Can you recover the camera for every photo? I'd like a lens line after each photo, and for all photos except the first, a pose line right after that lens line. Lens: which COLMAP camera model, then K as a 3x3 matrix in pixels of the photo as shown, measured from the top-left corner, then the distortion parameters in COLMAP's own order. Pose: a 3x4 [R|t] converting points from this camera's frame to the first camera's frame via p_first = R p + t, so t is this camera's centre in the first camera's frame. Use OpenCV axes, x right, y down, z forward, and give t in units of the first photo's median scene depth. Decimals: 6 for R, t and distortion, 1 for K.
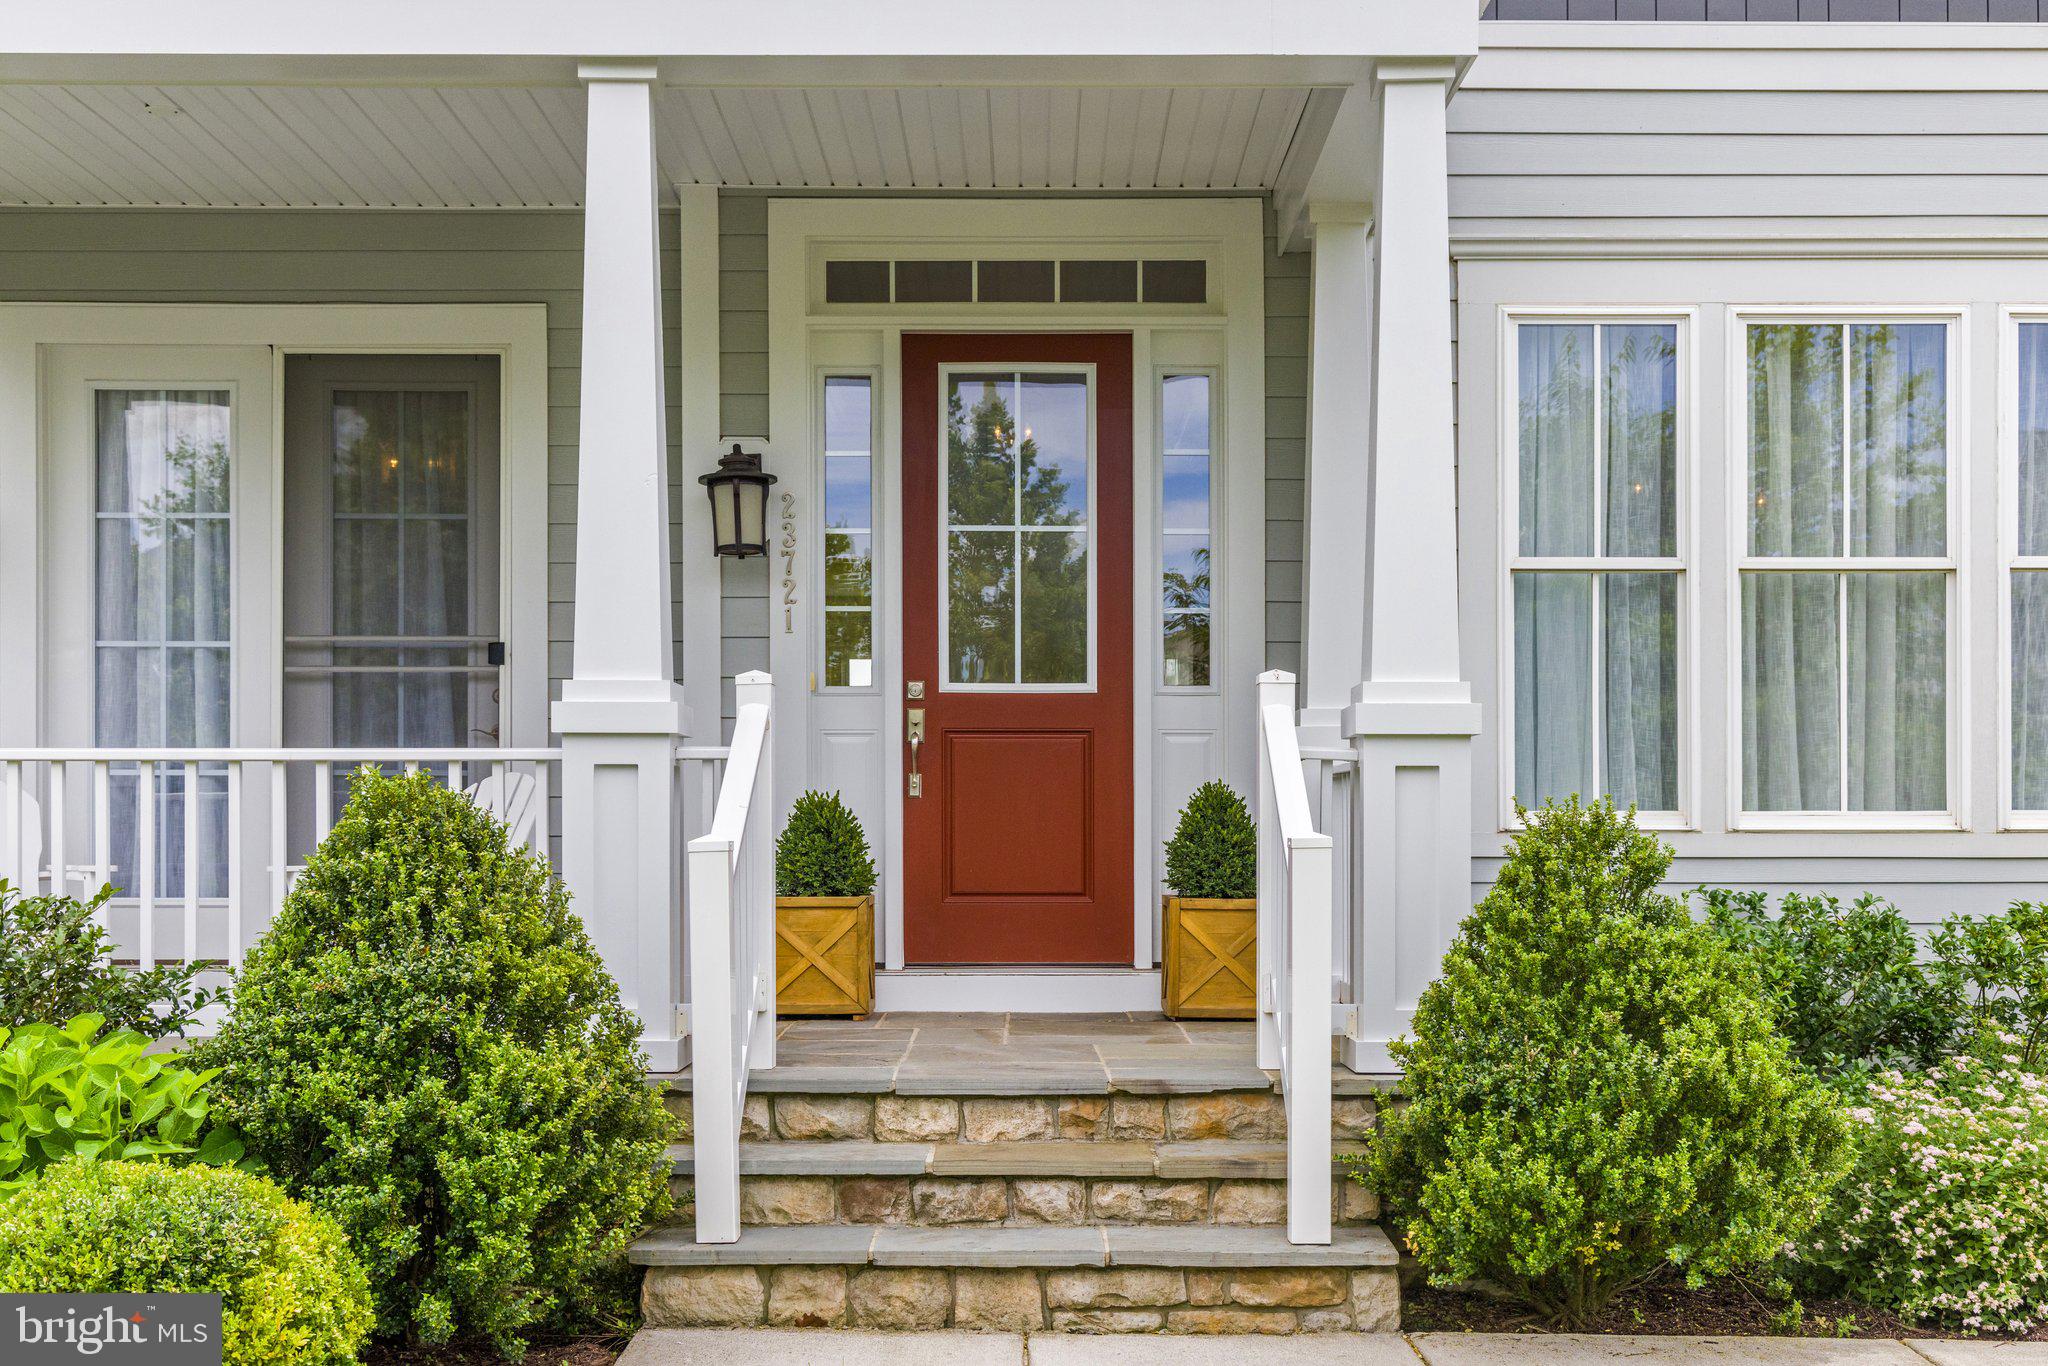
lens RADIAL K [[2473.2, 0, 1020.4], [0, 2473.2, 720.3], [0, 0, 1]] dist [0.011896, 0.054939]
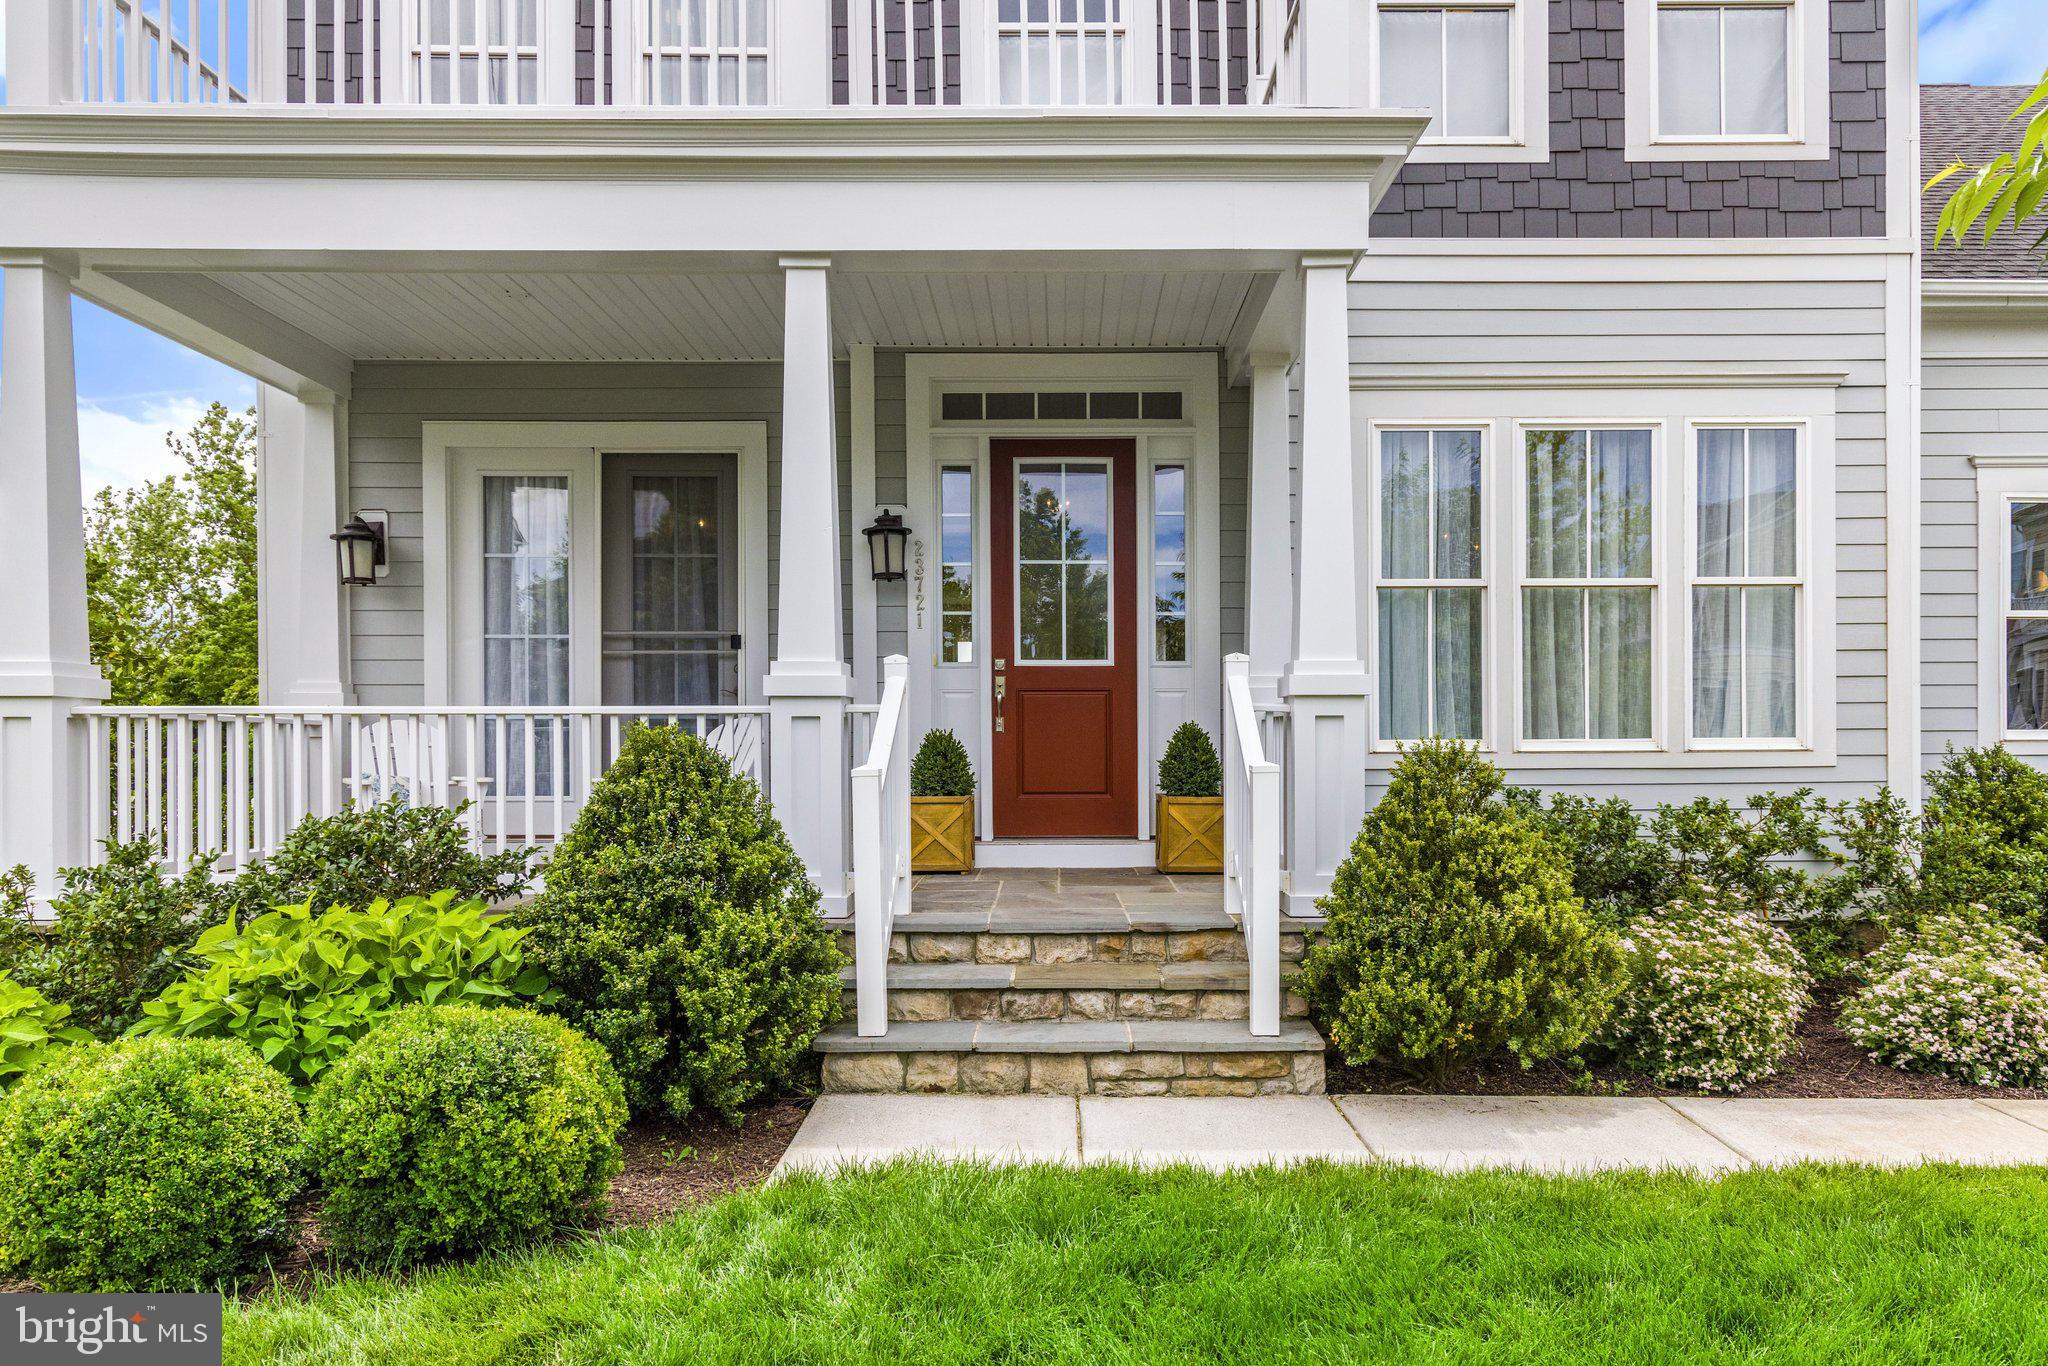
lens RADIAL K [[1343.3, 0, 1025.6], [0, 1343.3, 706.3], [0, 0, 1]] dist [0.022565, 0.001822]
pose [[0.999831, -0.002013, -0.018278, -0.013251], [0.002478, 0.999672, 0.025483, -0.009429], [0.018221, -0.025524, 0.999508, 0.182000]]
